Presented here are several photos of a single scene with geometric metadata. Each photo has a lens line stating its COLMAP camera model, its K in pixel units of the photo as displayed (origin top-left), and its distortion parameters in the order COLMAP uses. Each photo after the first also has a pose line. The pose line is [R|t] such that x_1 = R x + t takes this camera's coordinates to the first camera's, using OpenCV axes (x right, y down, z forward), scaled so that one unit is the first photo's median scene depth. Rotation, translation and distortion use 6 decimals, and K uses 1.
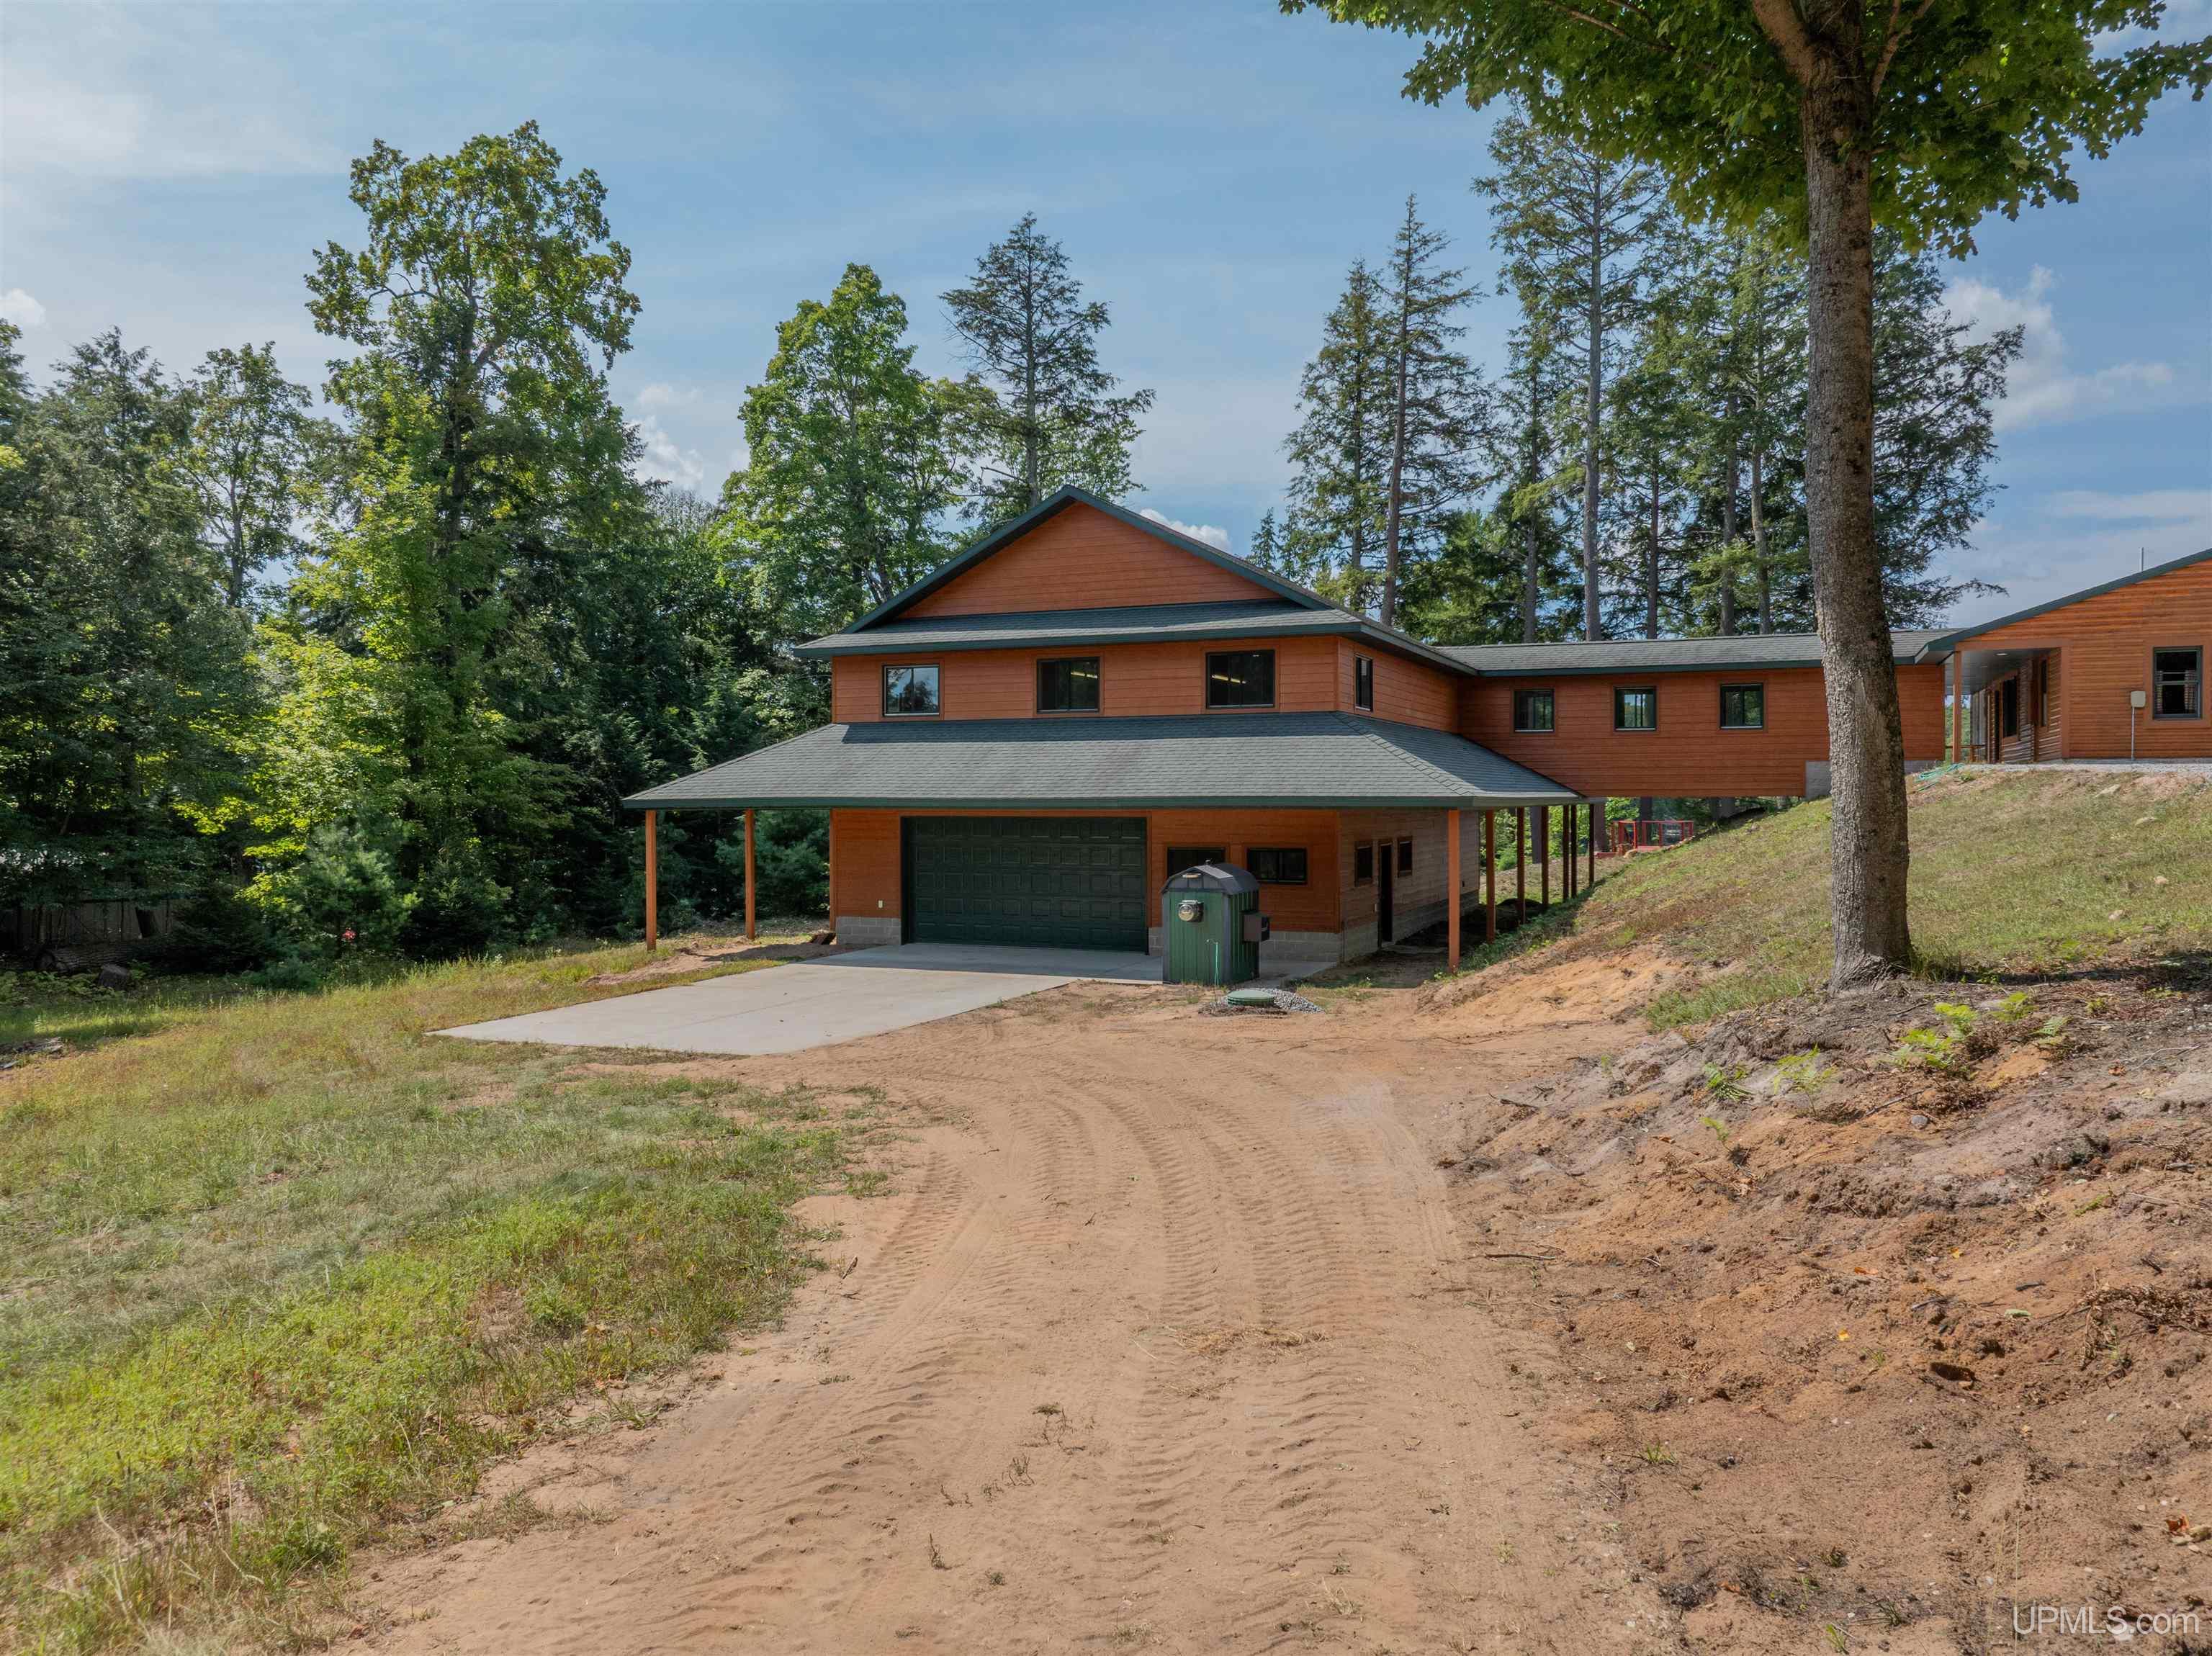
lens RADIAL K [[1549.3, 0, 1106.0], [0, 1549.3, 828.0], [0, 0, 1]] dist [0.045949, -0.121687]
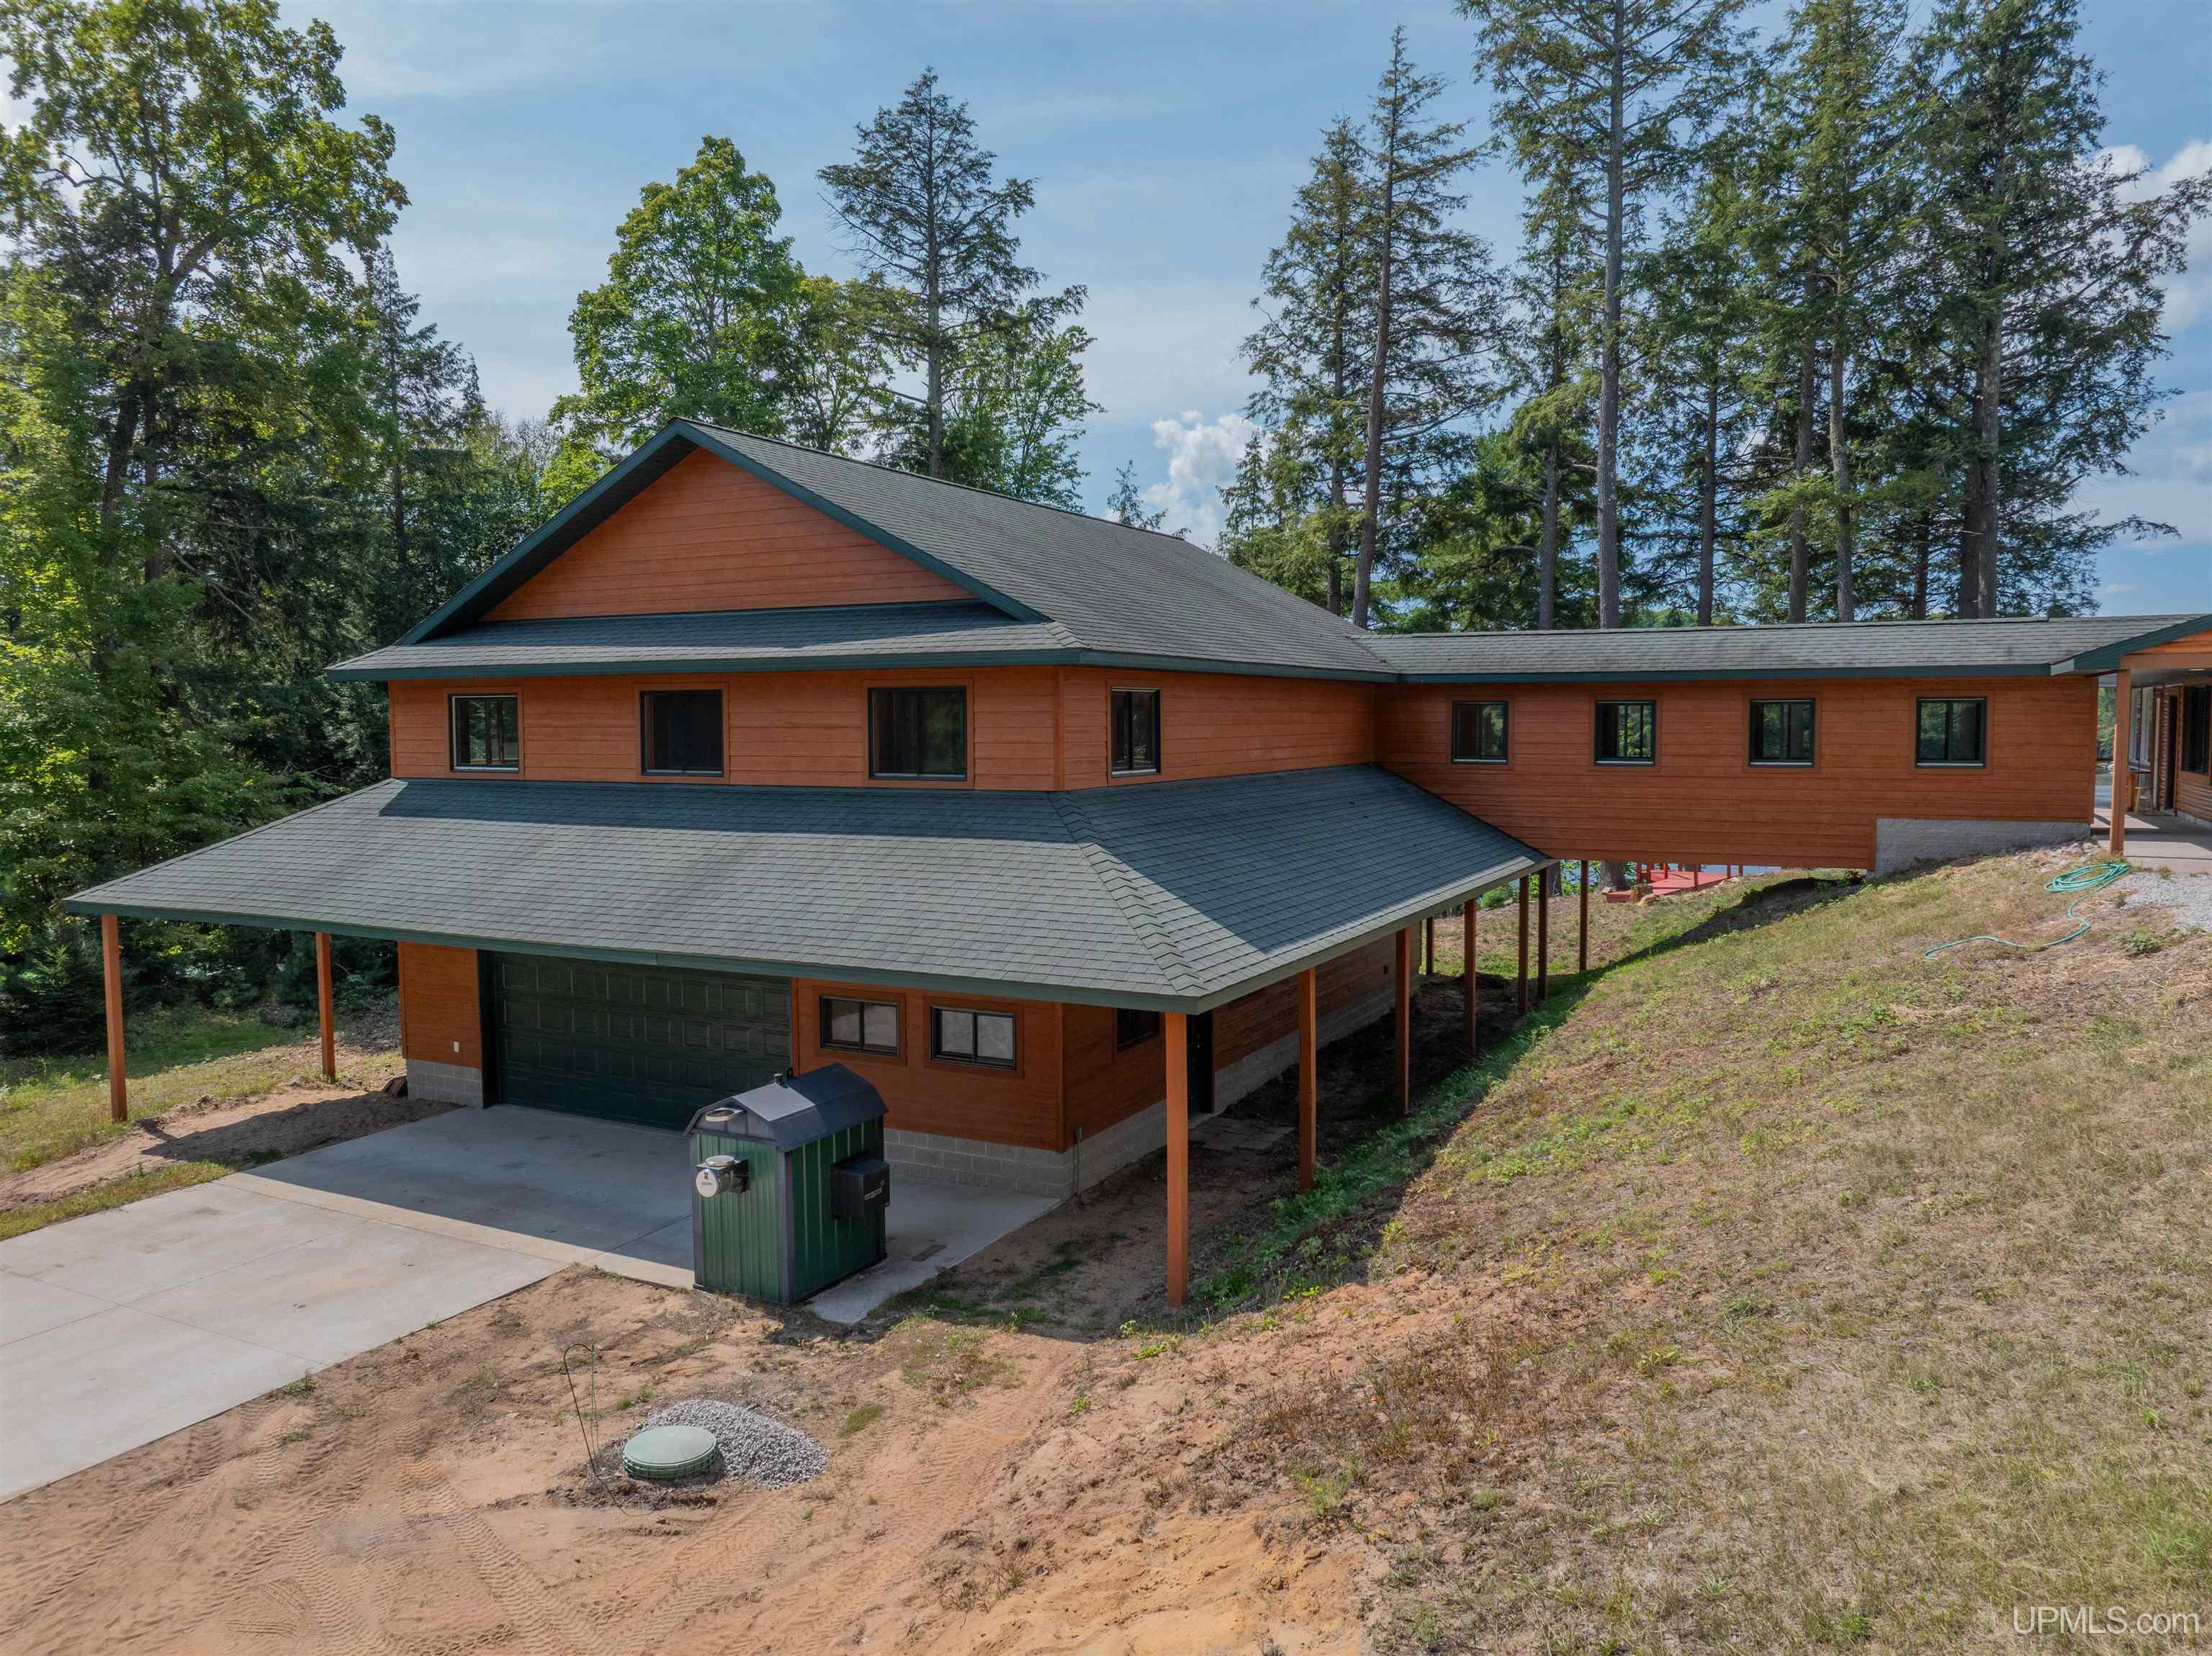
lens RADIAL K [[1576.1, 0, 1106.0], [0, 1576.1, 828.0], [0, 0, 1]] dist [-0.012213, -0.002046]
pose [[0.998049, 0.000647, -0.062431, 0.096985], [0.002438, 0.998780, 0.049329, -0.042938], [0.062387, -0.049385, 0.996829, 0.179981]]
